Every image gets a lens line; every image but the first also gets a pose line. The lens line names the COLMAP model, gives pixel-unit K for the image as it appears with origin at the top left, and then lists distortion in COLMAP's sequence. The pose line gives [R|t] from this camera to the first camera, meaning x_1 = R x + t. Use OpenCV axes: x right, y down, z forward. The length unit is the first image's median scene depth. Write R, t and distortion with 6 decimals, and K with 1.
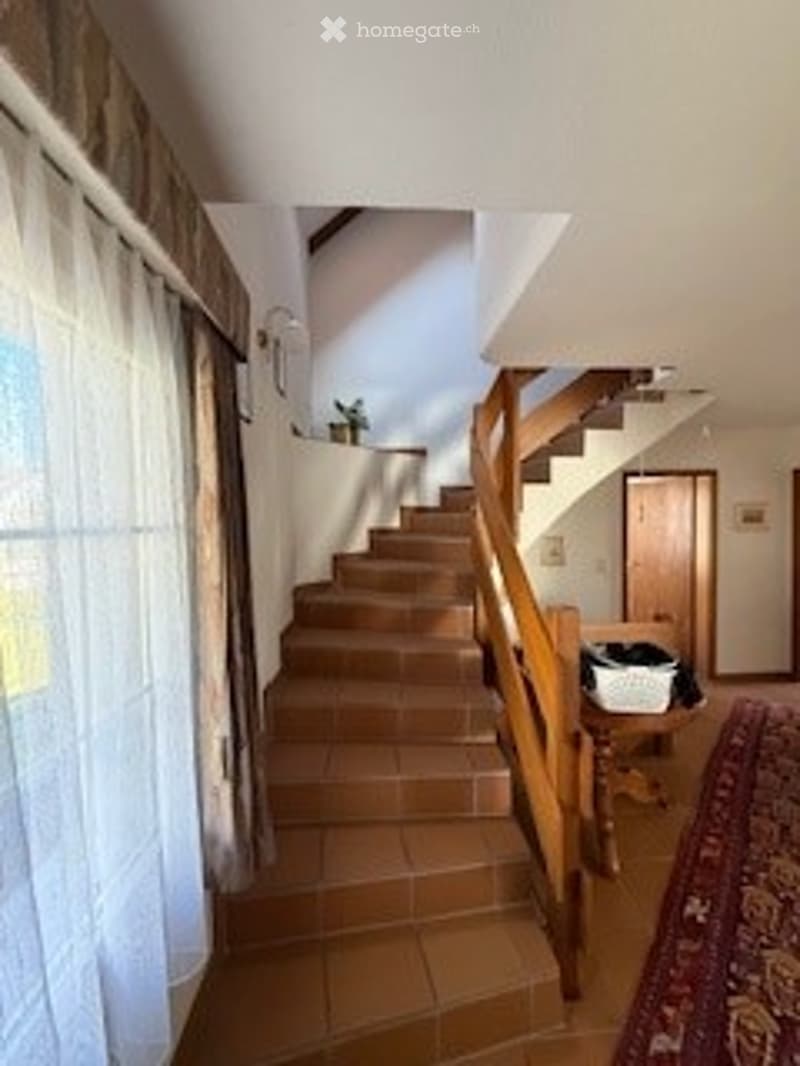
lens RADIAL K [[429.4, 0, 400.0], [0, 429.4, 533.0], [0, 0, 1]] dist [0.018456, -0.000658]
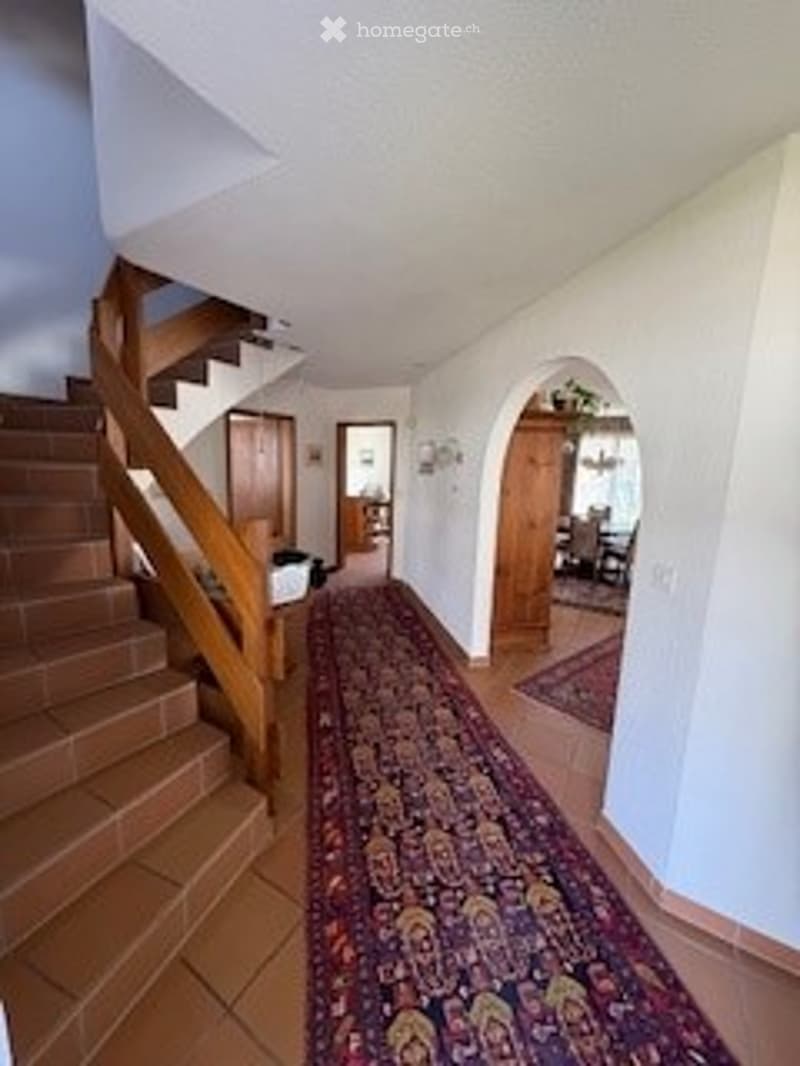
lens RADIAL K [[429.4, 0, 400.0], [0, 429.4, 533.0], [0, 0, 1]] dist [0.018456, -0.000658]
pose [[0.576248, -0.094793, 0.811759, -0.195032], [-0.014791, 0.991878, 0.126326, 0.035340], [-0.817141, -0.084802, 0.570166, 0.017212]]
